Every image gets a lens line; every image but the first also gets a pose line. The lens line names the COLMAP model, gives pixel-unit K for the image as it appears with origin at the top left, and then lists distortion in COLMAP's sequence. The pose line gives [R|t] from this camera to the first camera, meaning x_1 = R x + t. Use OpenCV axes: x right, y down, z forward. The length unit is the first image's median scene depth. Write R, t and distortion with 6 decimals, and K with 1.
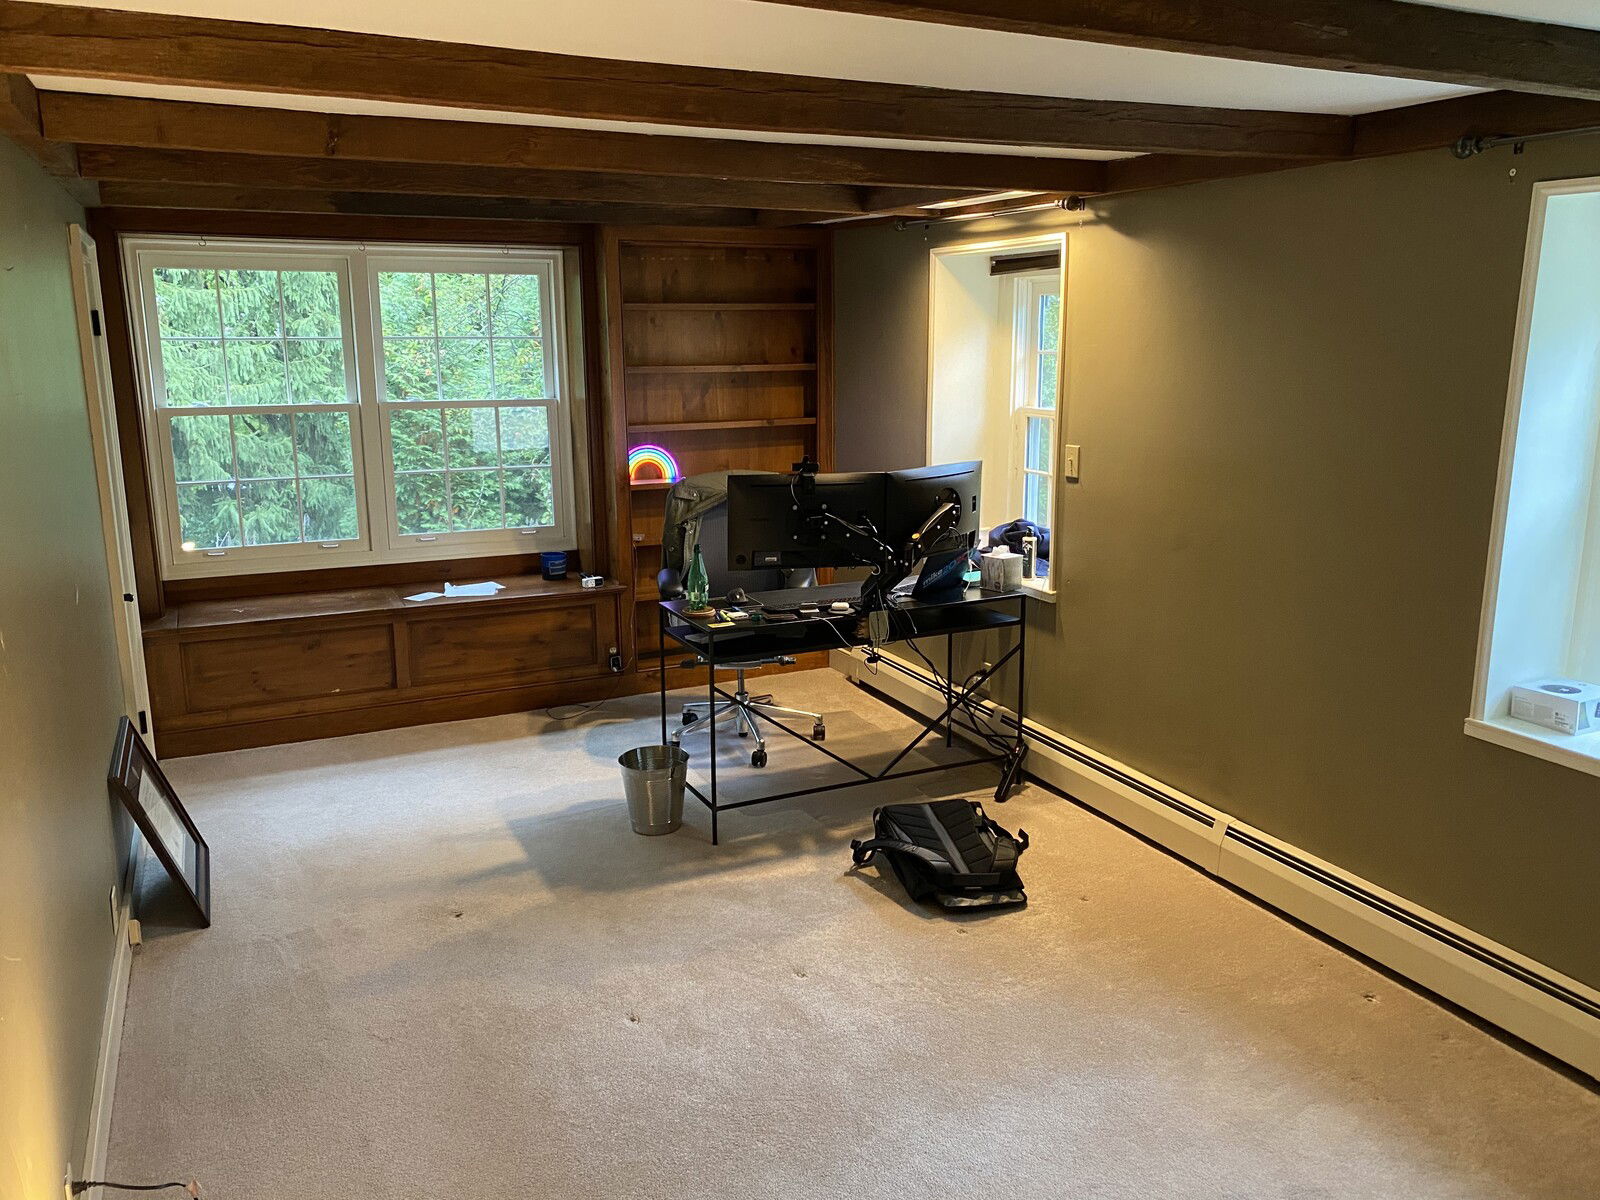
lens RADIAL K [[1220.8, 0, 787.4], [0, 1220.8, 601.1], [0, 0, 1]] dist [0.039290, -0.054376]
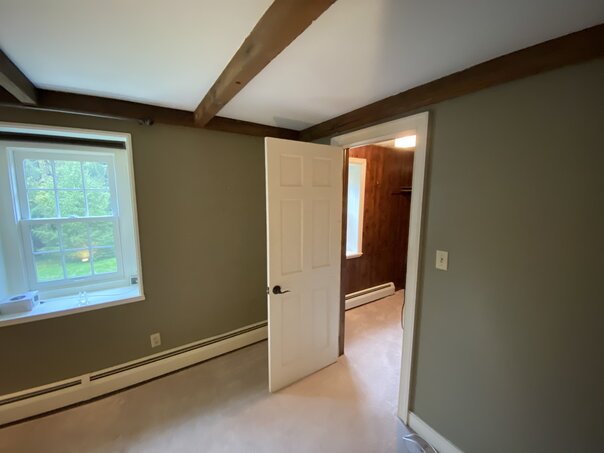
lens RADIAL K [[253.8, 0, 301.7], [0, 253.8, 225.8], [0, 0, 1]] dist [-0.003169, -0.000339]
pose [[-0.123716, -0.137770, 0.982707, -0.009340], [0.211852, 0.963817, 0.161792, -0.030721], [-0.969440, 0.228204, -0.090053, 0.239642]]
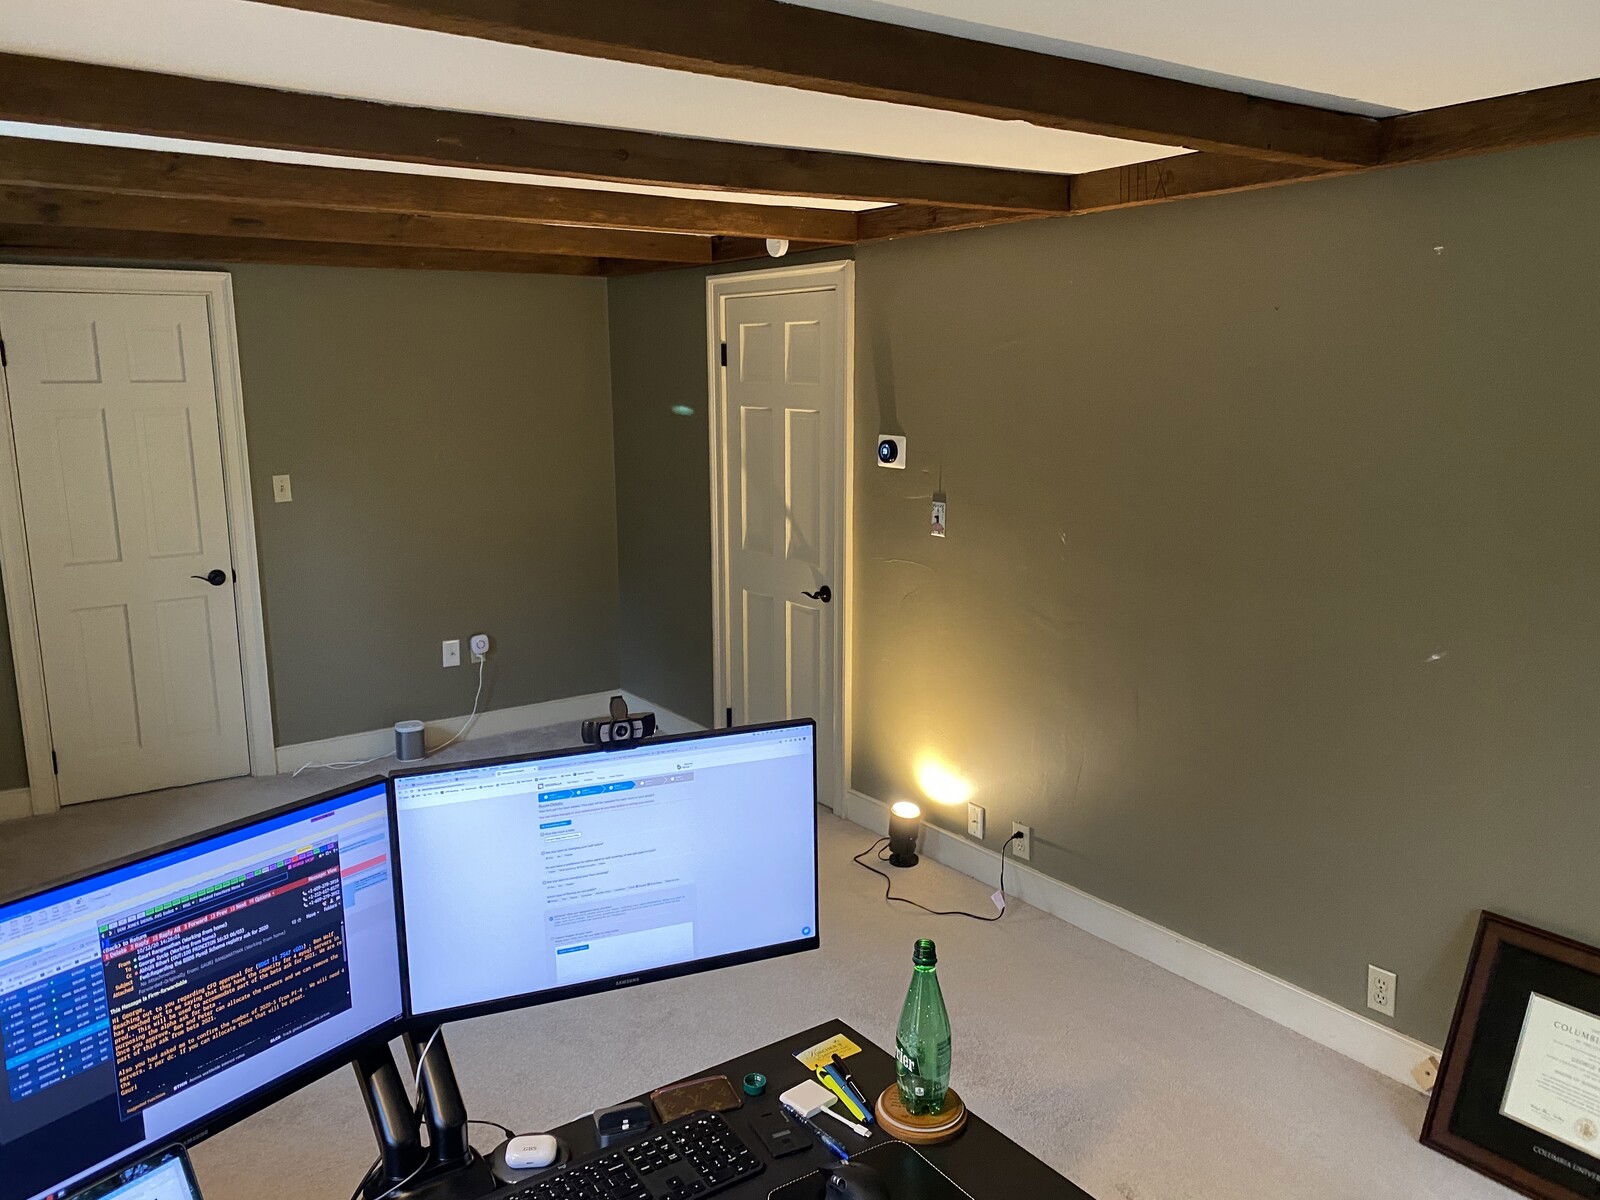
lens RADIAL K [[1220.8, 0, 789.1], [0, 1220.8, 604.3], [0, 0, 1]] dist [0.039290, -0.054376]
pose [[-0.985195, 0.040583, -0.166567, 0.020684], [-0.029756, 0.916354, 0.399263, -0.263042], [0.168837, 0.398308, -0.901579, 1.183848]]
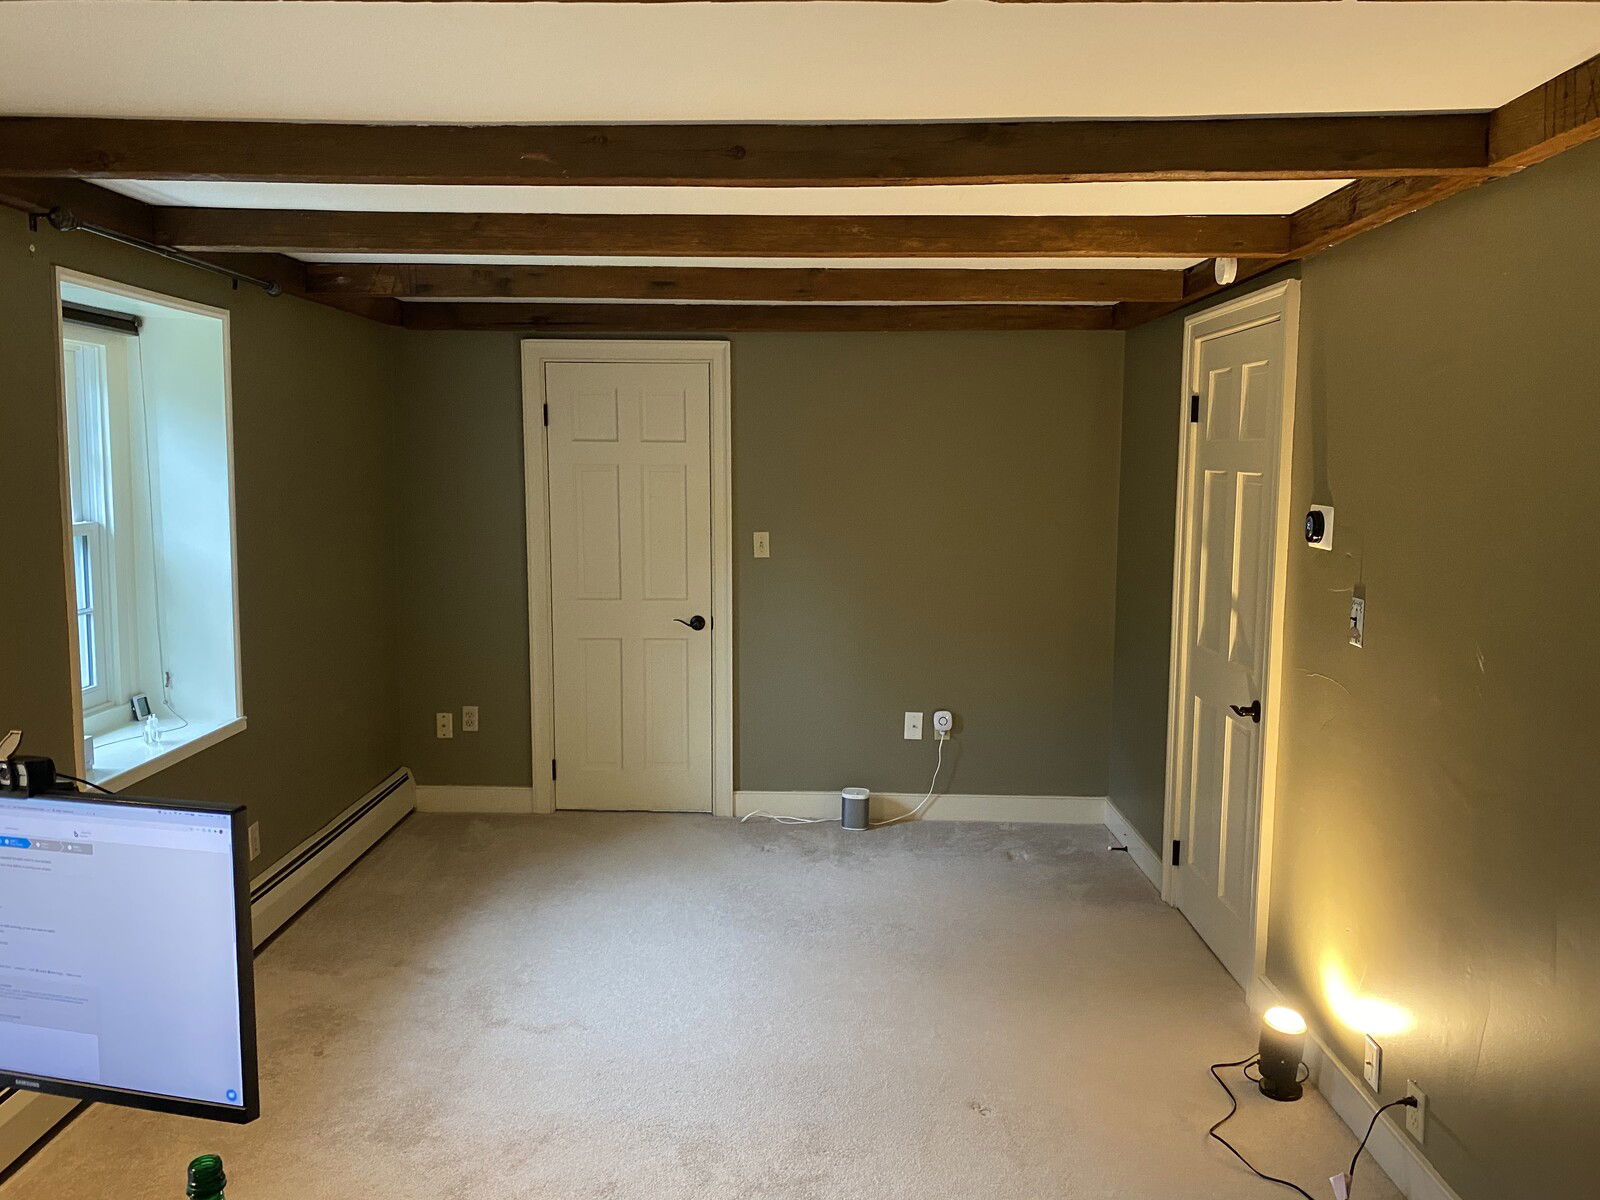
lens RADIAL K [[1220.8, 0, 795.0], [0, 1220.8, 603.8], [0, 0, 1]] dist [0.039290, -0.054376]
pose [[-0.894590, -0.054054, 0.443607, -0.264143], [0.096771, 0.945673, 0.310383, -0.202079], [-0.436285, 0.320594, -0.840759, 1.033091]]
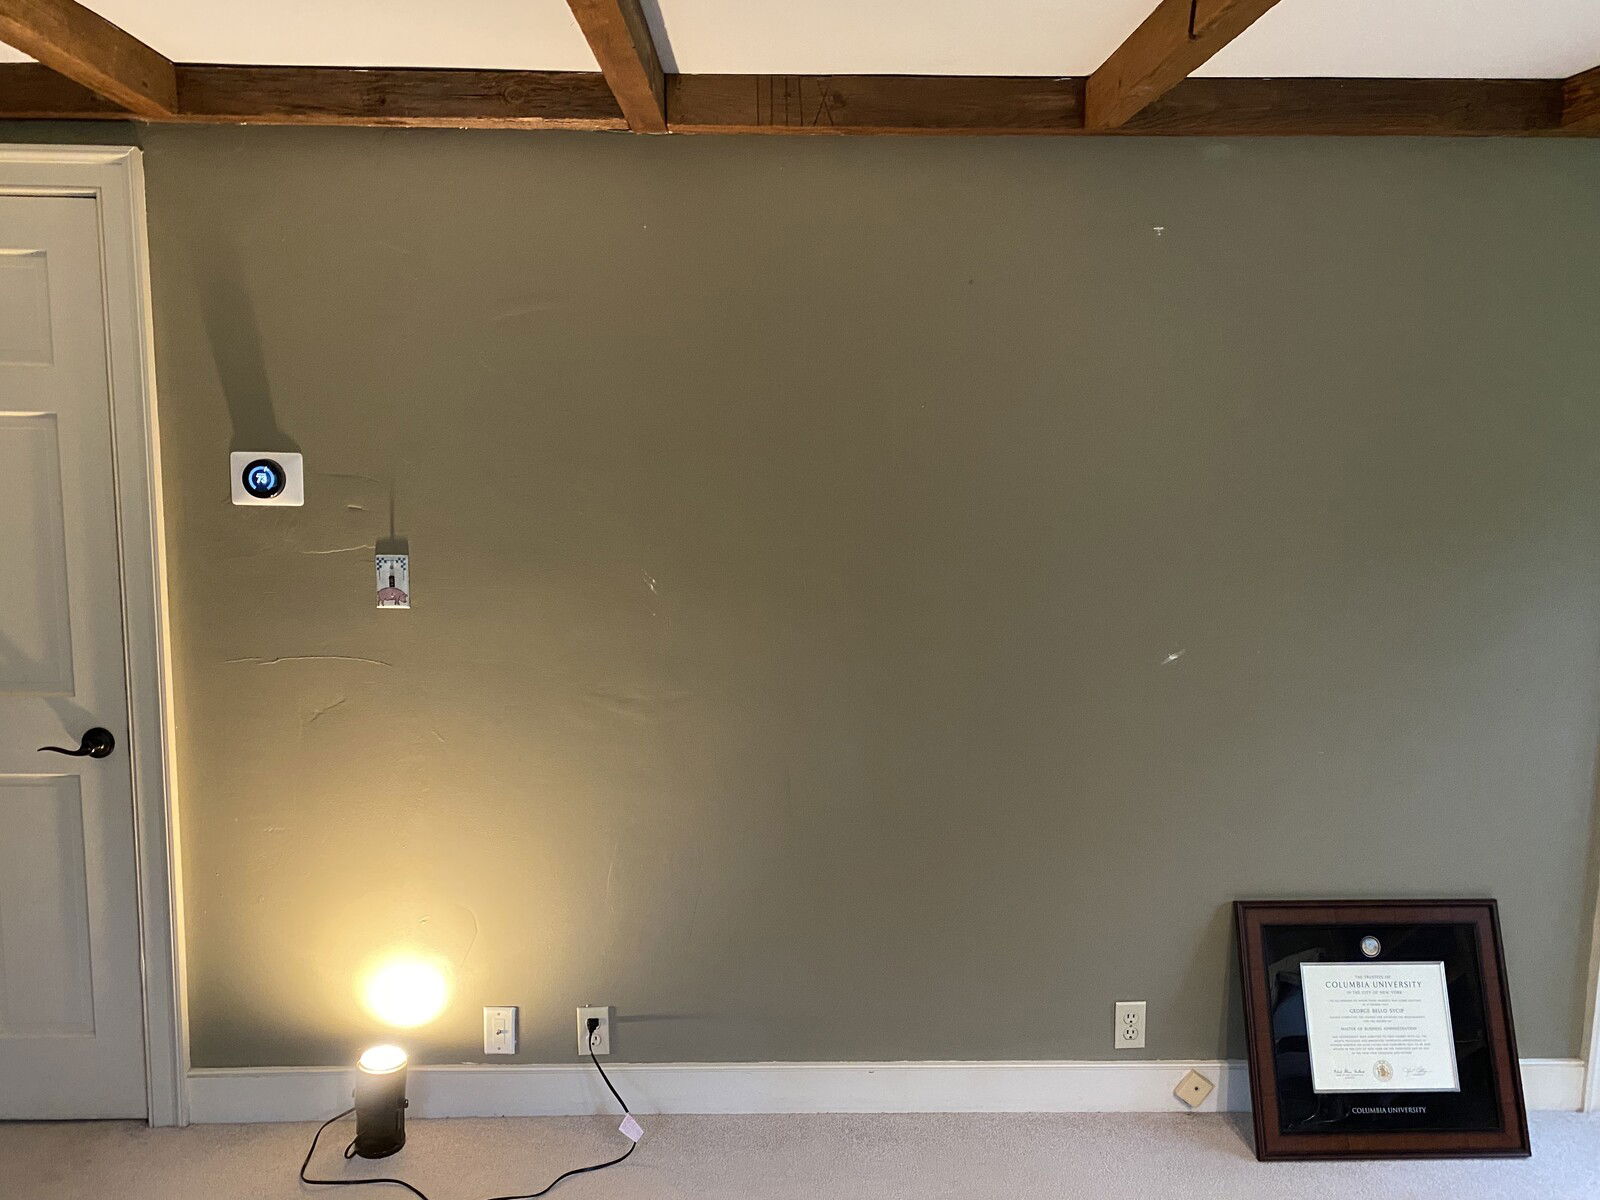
lens RADIAL K [[1220.8, 0, 782.8], [0, 1220.8, 594.3], [0, 0, 1]] dist [0.039290, -0.054376]
pose [[-0.396329, 0.116960, -0.910628, 0.207249], [-0.211733, 0.953472, 0.214615, -0.117841], [0.893360, 0.277868, -0.353125, 0.726053]]
